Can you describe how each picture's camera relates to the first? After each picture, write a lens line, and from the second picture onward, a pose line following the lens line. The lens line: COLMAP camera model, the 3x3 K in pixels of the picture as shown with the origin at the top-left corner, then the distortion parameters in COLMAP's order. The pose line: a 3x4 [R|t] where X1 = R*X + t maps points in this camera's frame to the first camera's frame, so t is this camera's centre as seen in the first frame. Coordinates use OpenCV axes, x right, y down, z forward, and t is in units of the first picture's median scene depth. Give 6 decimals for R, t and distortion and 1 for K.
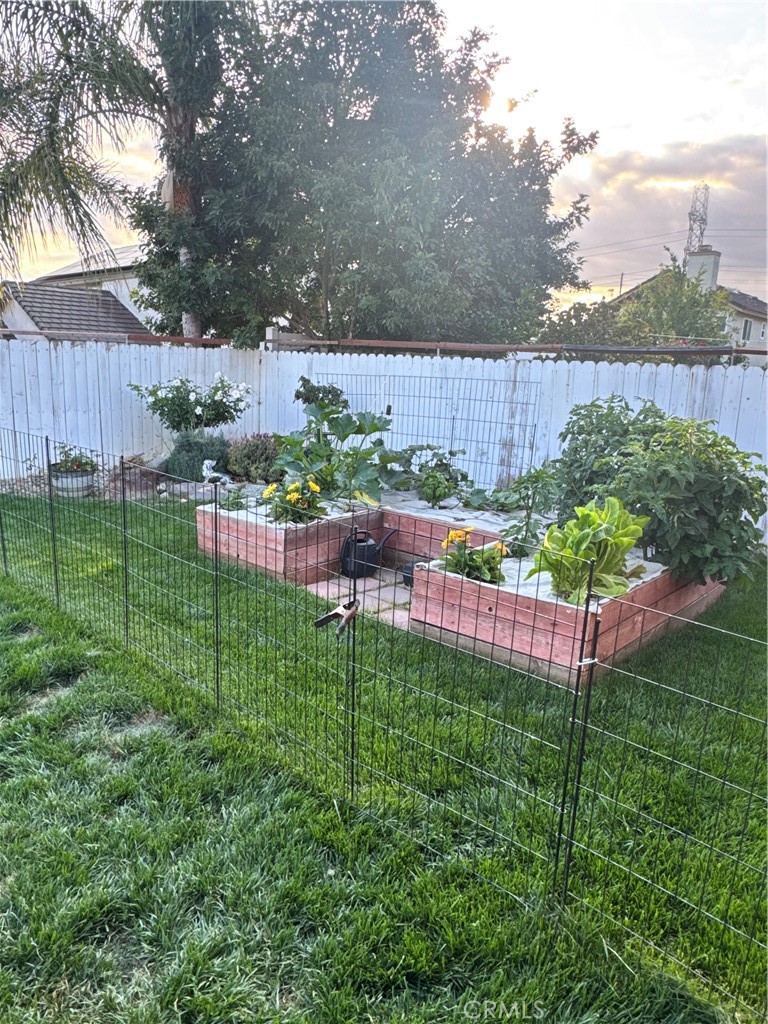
lens RADIAL K [[708.6, 0, 379.0], [0, 708.6, 512.6], [0, 0, 1]] dist [-0.002974, -0.003816]
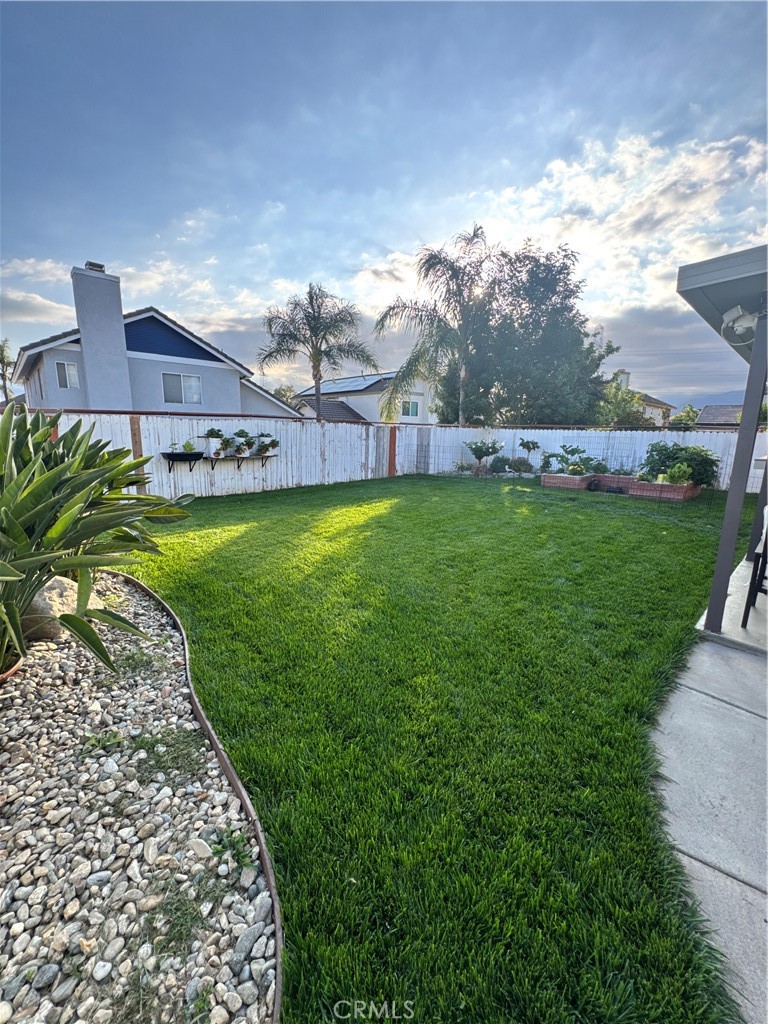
lens RADIAL K [[408.5, 0, 383.3], [0, 408.5, 511.5], [0, 0, 1]] dist [-0.002795, 0.000127]
pose [[0.998324, -0.008144, -0.057293, -0.698893], [0.007206, 0.999837, -0.016568, 0.155893], [0.057418, 0.016128, 0.998220, -0.818422]]
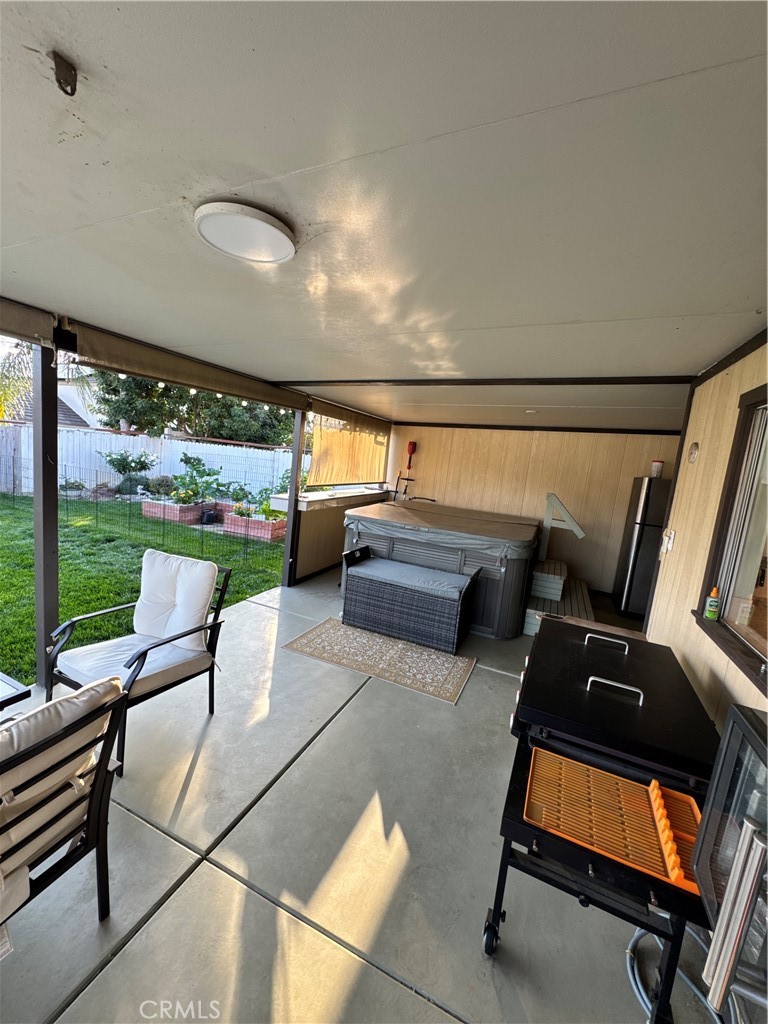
lens RADIAL K [[408.5, 0, 383.3], [0, 408.5, 511.5], [0, 0, 1]] dist [-0.002795, 0.000127]
pose [[0.934622, 0.009353, 0.355519, 0.035882], [0.009094, 0.998699, -0.050179, 0.091420], [-0.355525, 0.050131, 0.933321, -0.576907]]
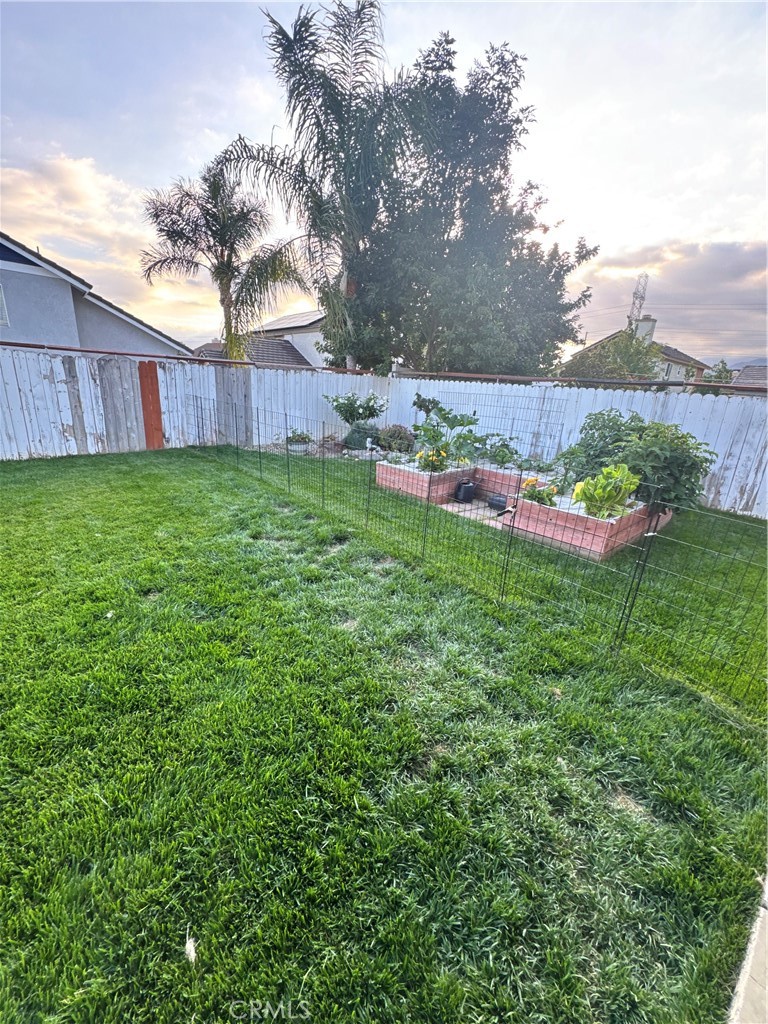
lens RADIAL K [[408.5, 0, 383.3], [0, 408.5, 511.5], [0, 0, 1]] dist [-0.002795, 0.000127]
pose [[0.993993, 0.052045, -0.096274, -0.095530], [-0.042958, 0.994629, 0.094165, 0.014863], [0.100657, -0.089464, 0.990891, -0.070443]]
